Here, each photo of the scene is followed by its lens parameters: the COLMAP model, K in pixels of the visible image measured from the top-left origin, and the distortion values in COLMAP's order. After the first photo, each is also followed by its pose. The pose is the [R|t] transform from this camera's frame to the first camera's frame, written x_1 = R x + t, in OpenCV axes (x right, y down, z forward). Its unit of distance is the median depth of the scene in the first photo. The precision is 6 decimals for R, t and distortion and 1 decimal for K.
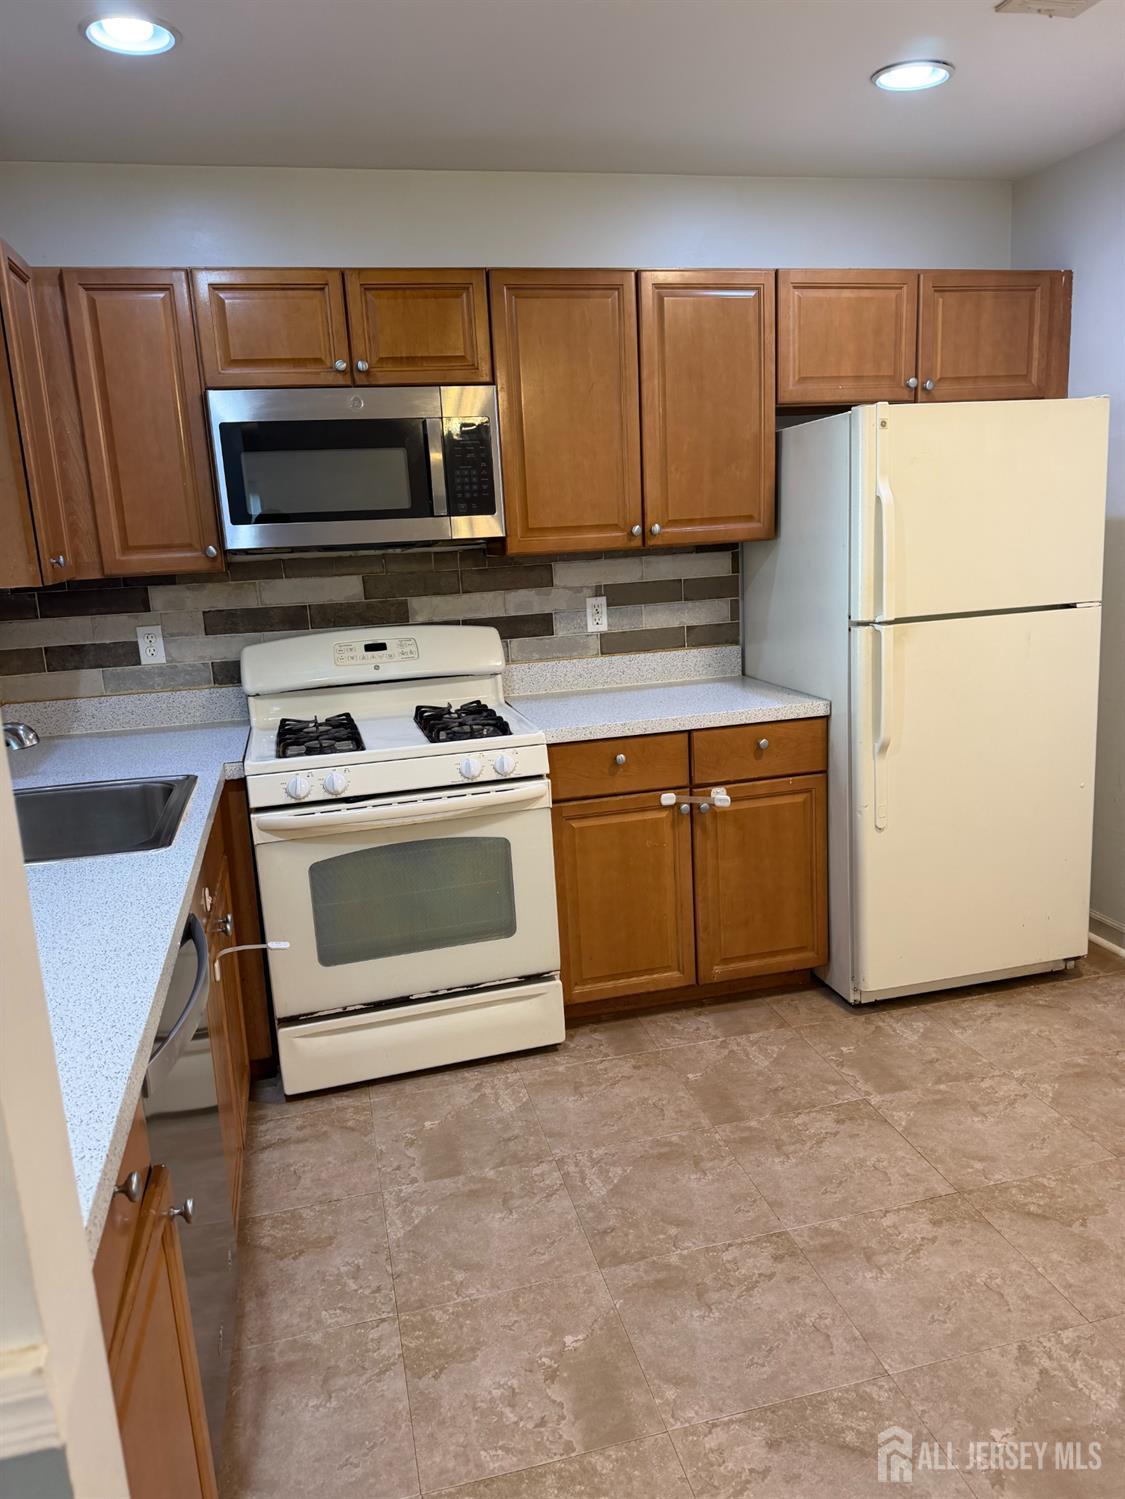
lens RADIAL K [[1066.7, 0, 558.1], [0, 1066.7, 745.8], [0, 0, 1]] dist [0.069214, -0.057436]
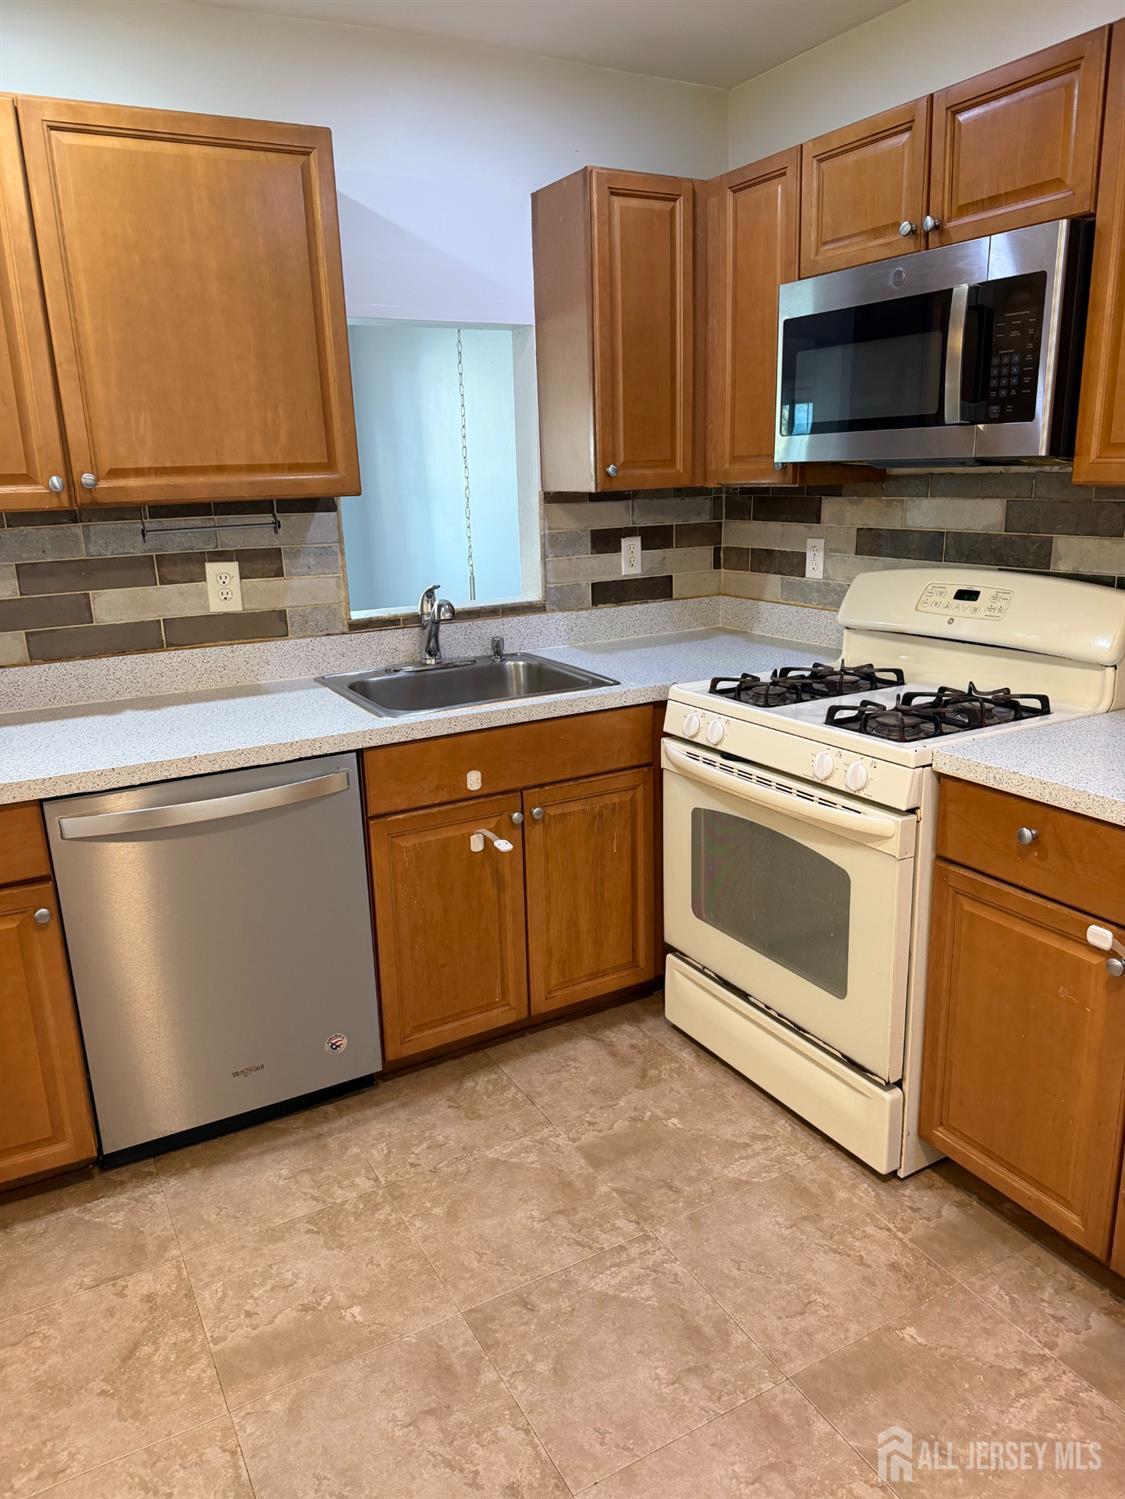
lens RADIAL K [[1066.7, 0, 561.7], [0, 1066.7, 747.5], [0, 0, 1]] dist [0.069214, -0.057436]
pose [[0.267935, 0.289890, -0.918790, 0.556461], [-0.182930, 0.951617, 0.246902, -0.143396], [0.945911, 0.101920, 0.308002, 0.566326]]
